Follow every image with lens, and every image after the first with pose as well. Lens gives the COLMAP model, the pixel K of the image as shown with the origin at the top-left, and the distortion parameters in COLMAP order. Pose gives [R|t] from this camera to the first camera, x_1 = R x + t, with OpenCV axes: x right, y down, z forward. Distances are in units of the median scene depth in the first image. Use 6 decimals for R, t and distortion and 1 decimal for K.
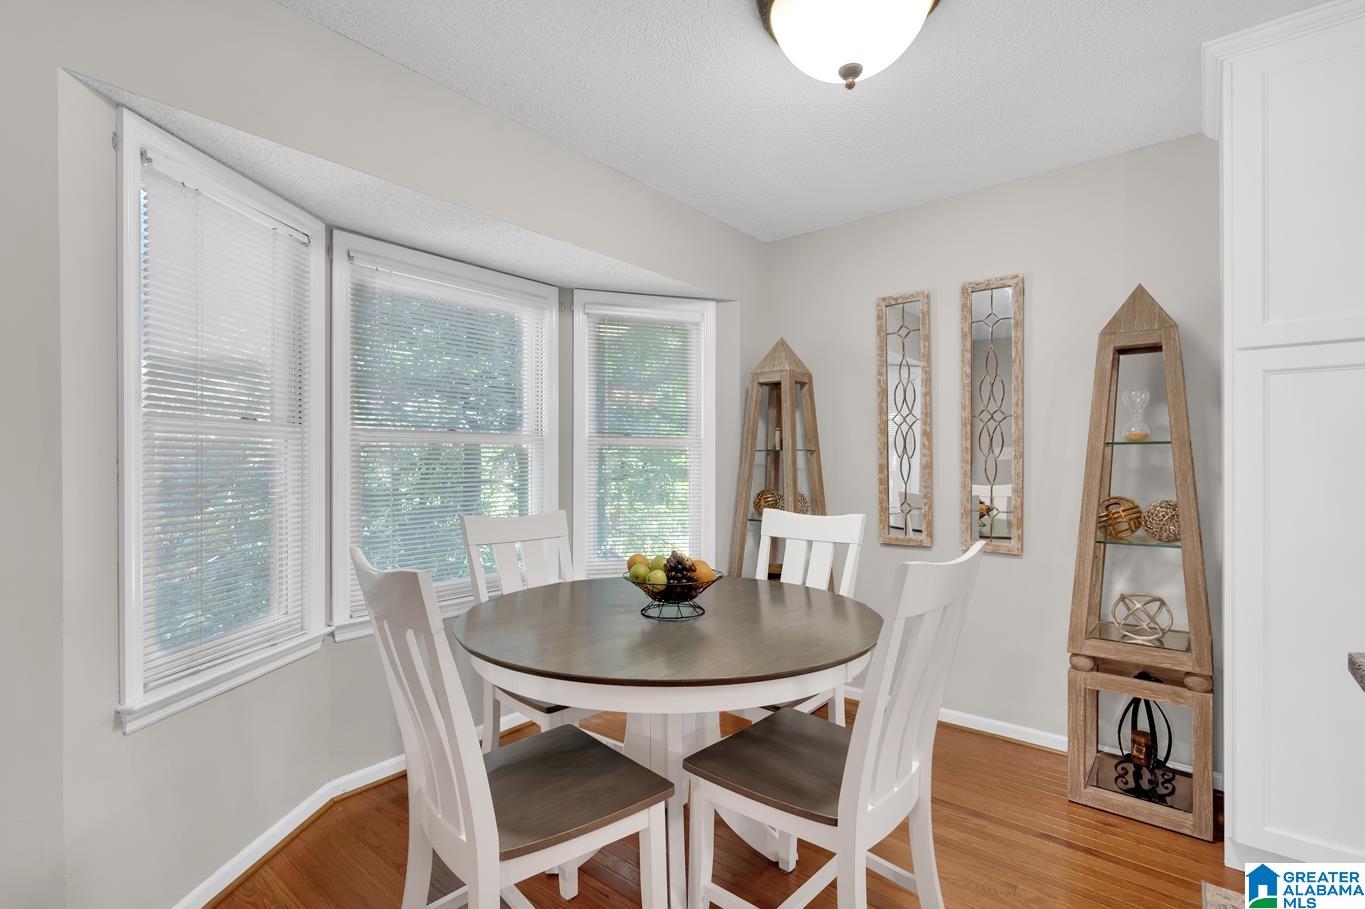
lens RADIAL K [[632.3, 0, 682.2], [0, 632.3, 461.1], [0, 0, 1]] dist [-0.007867, 0.001504]
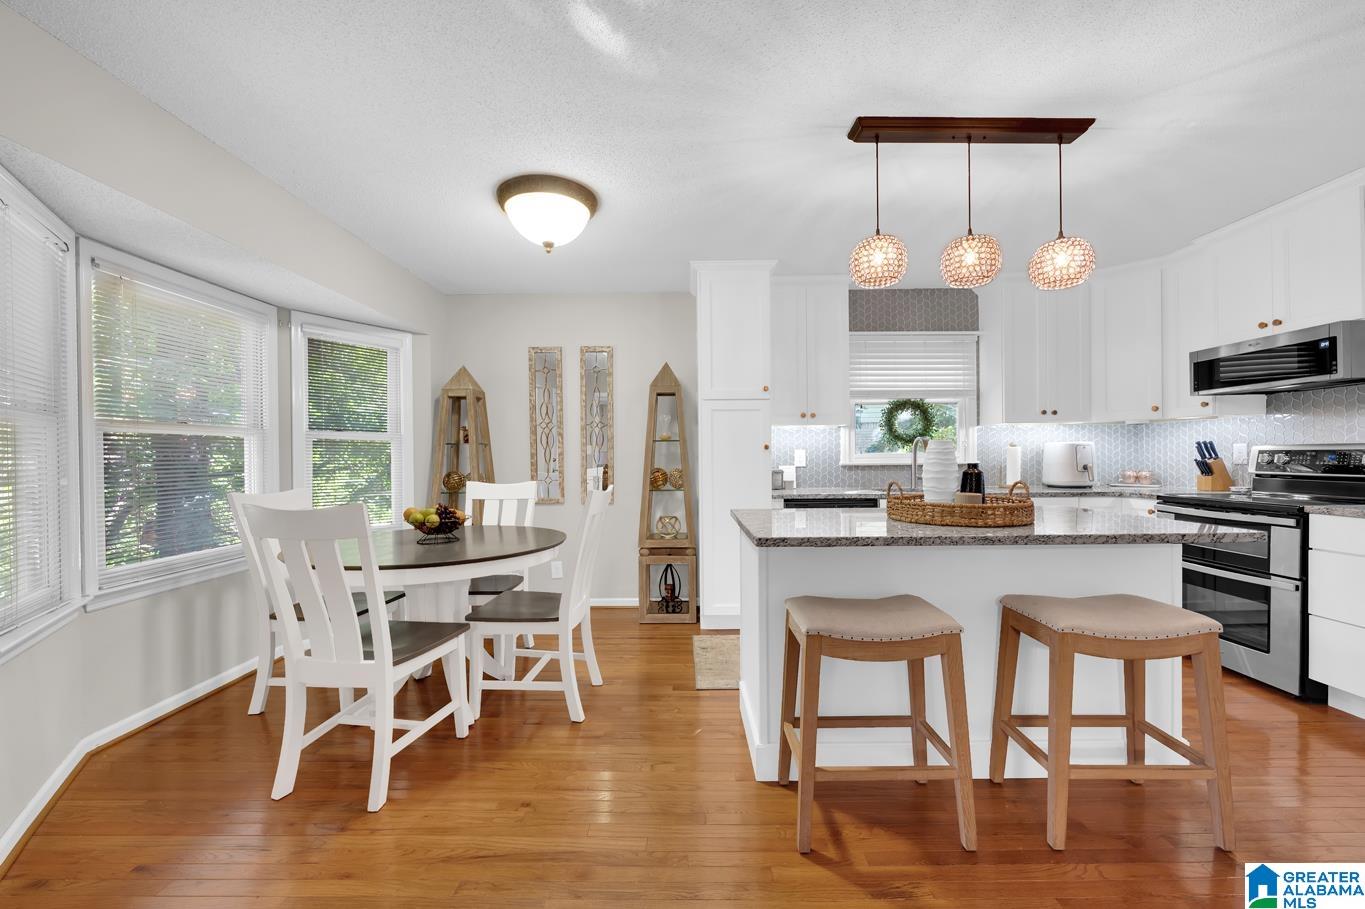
lens RADIAL K [[537.7, 0, 679.6], [0, 537.7, 454.8], [0, 0, 1]] dist [-0.005924, 0.000089]
pose [[0.782484, -0.003809, 0.622659, -0.310222], [0.007362, 0.999968, -0.003135, 0.021597], [-0.622627, 0.007037, 0.782487, -0.368694]]
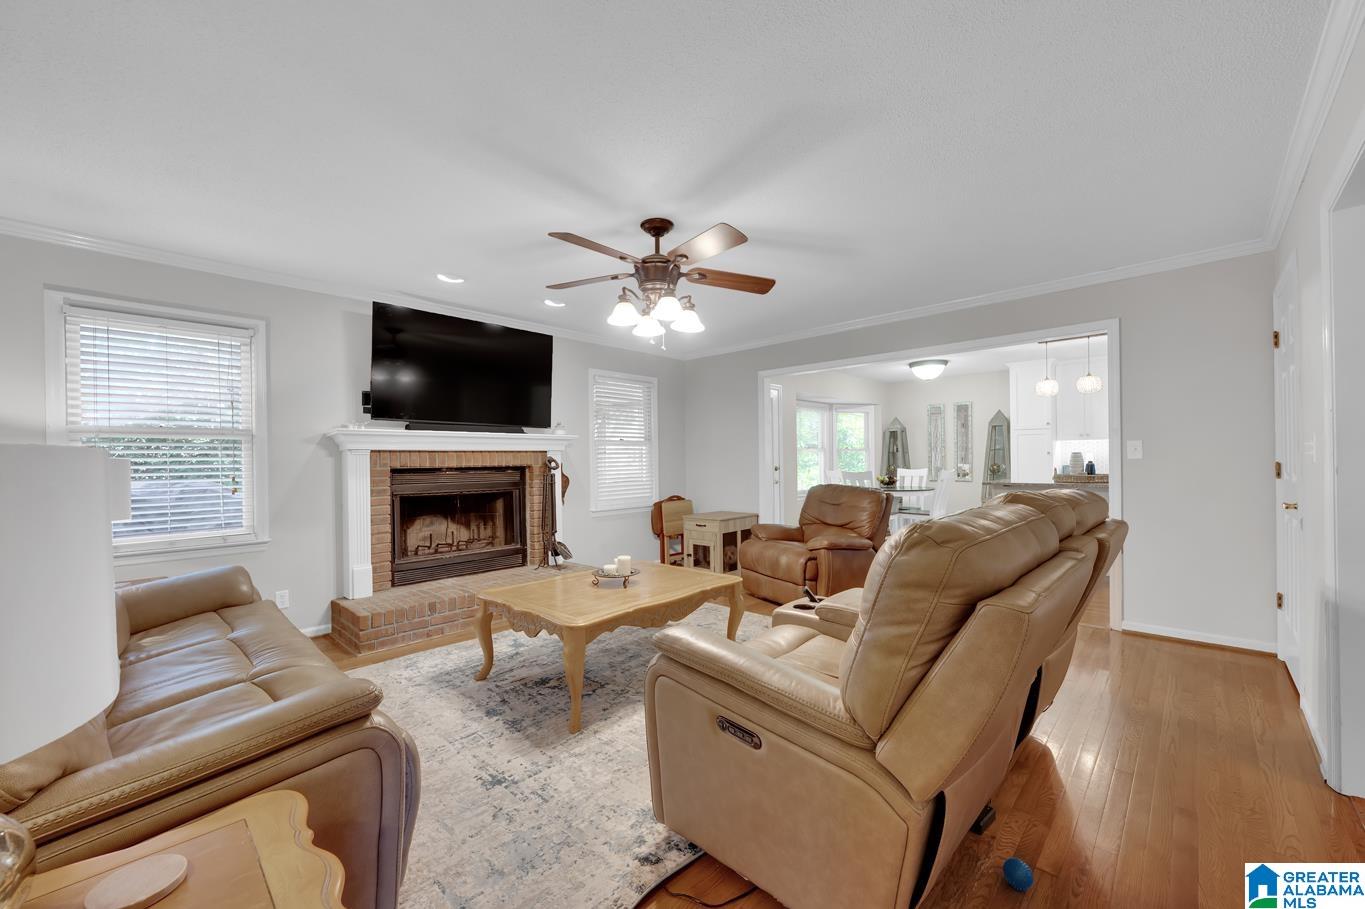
lens RADIAL K [[537.7, 0, 681.7], [0, 537.7, 459.7], [0, 0, 1]] dist [-0.005924, 0.000089]
pose [[0.997090, -0.006051, -0.075993, -1.009822], [0.006033, 0.999982, -0.000462, 0.023573], [0.075995, 0.000002, 0.997108, -2.520941]]
